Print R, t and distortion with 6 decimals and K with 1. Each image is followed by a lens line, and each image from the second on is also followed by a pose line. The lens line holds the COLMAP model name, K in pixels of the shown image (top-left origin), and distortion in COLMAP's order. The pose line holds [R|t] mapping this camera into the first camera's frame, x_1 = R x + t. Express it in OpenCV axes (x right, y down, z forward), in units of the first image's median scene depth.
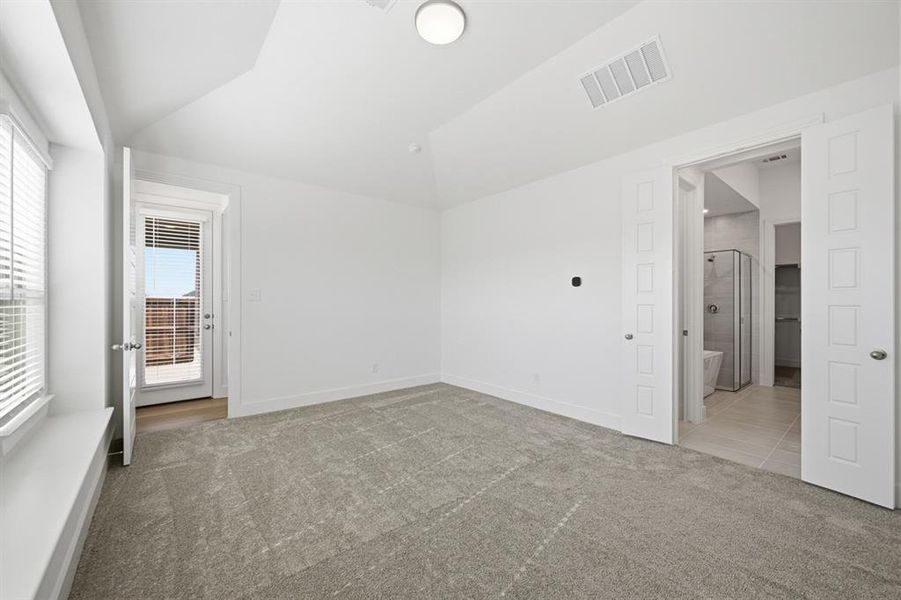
lens RADIAL K [[358.7, 0, 451.5], [0, 358.7, 302.2], [0, 0, 1]] dist [-0.000725, 0.000036]
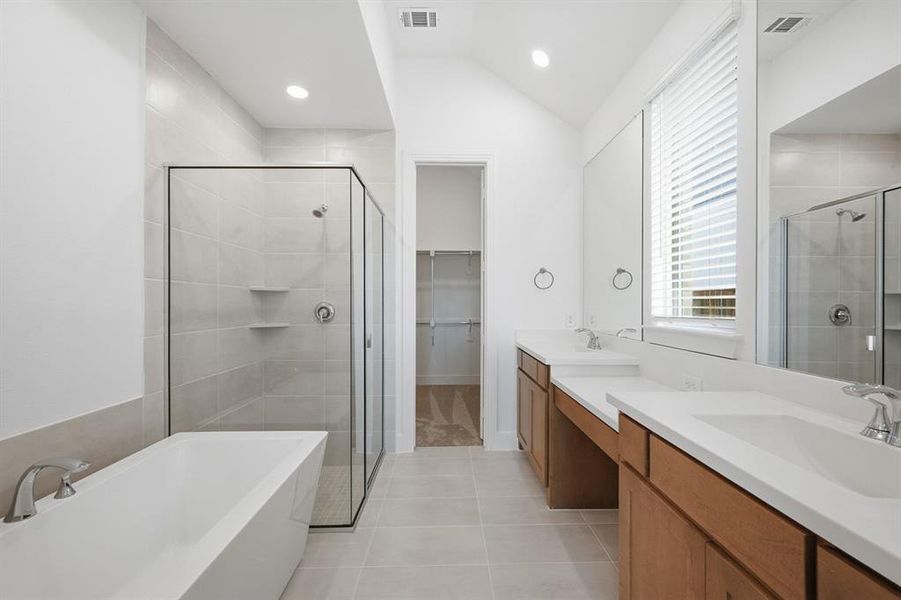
lens RADIAL K [[358.7, 0, 452.7], [0, 358.7, 302.6], [0, 0, 1]] dist [-0.000725, 0.000036]
pose [[0.623372, -0.000705, 0.781925, 0.488356], [0.000893, 1.000000, 0.000190, 0.002447], [-0.781925, 0.000580, 0.623372, 0.593397]]
